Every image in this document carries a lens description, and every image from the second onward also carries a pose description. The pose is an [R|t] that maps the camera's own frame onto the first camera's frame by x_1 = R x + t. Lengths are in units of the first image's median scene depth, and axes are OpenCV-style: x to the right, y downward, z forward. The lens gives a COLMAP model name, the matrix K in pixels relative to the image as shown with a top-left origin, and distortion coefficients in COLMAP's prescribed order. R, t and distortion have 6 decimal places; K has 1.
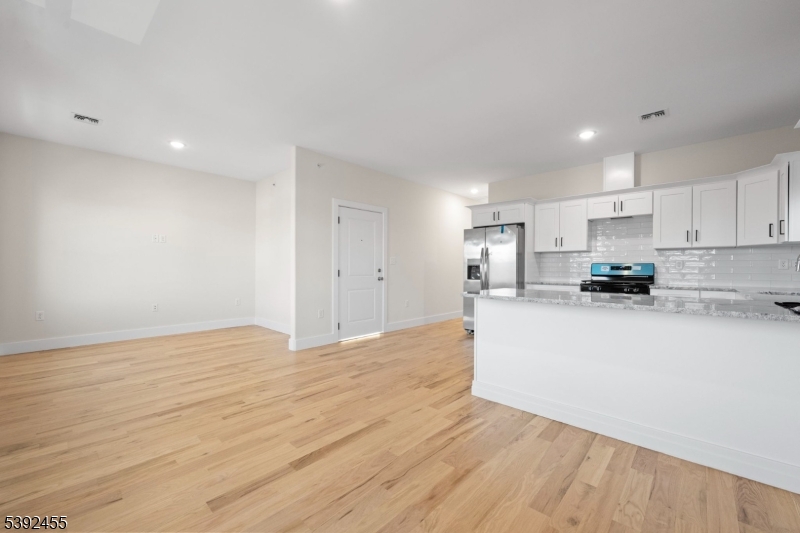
lens RADIAL K [[319.8, 0, 392.7], [0, 319.8, 270.9], [0, 0, 1]] dist [0.001043, -0.001474]
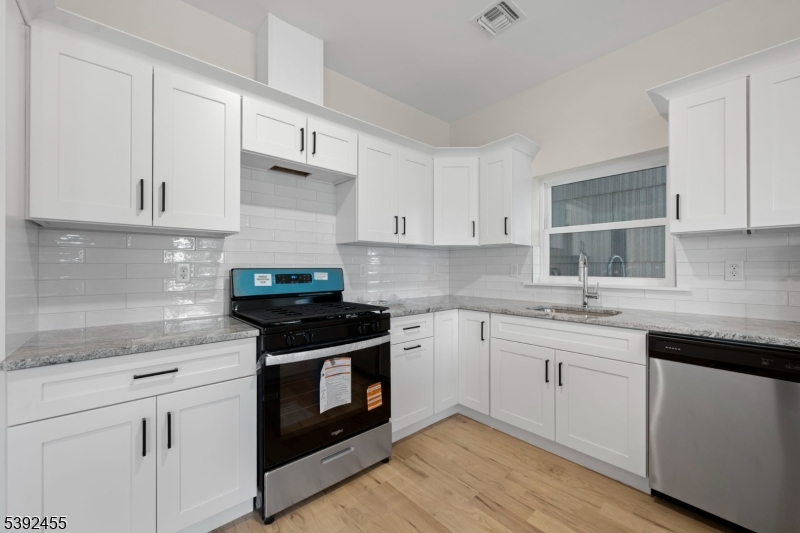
lens RADIAL K [[319.8, 0, 405.2], [0, 319.8, 269.4], [0, 0, 1]] dist [0.001043, -0.001474]
pose [[0.050610, -0.009743, 0.998671, 0.369951], [0.013509, 0.999868, 0.009070, -0.034196], [-0.998627, 0.013032, 0.050735, 1.172969]]
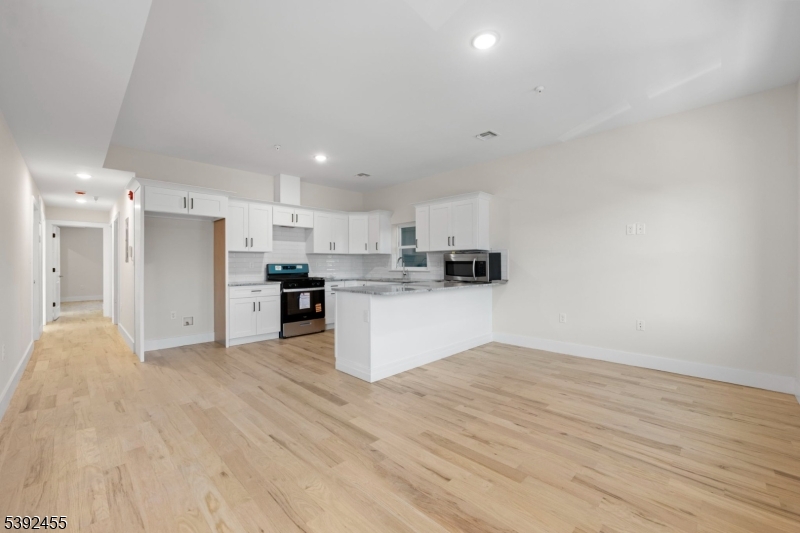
lens RADIAL K [[319.8, 0, 400.8], [0, 319.8, 270.2], [0, 0, 1]] dist [0.001043, -0.001474]
pose [[0.014474, -0.023840, 0.999611, -0.753896], [0.015245, 0.999605, 0.023619, -0.029688], [-0.999779, 0.014897, 0.014832, 0.789752]]
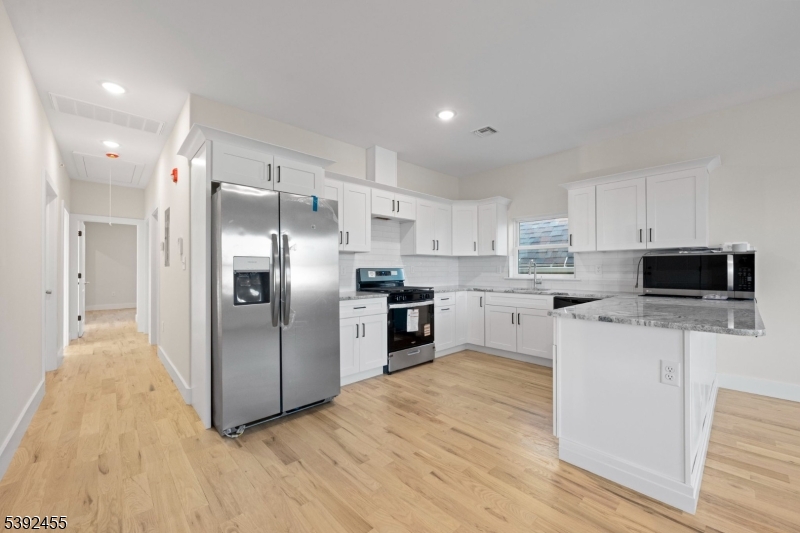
lens RADIAL K [[319.8, 0, 399.5], [0, 319.8, 271.8], [0, 0, 1]] dist [0.001043, -0.001474]
pose [[0.058630, -0.009920, 0.998230, -0.284543], [0.012062, 0.999885, 0.009228, -0.030635], [-0.998207, 0.011500, 0.058743, 1.298575]]
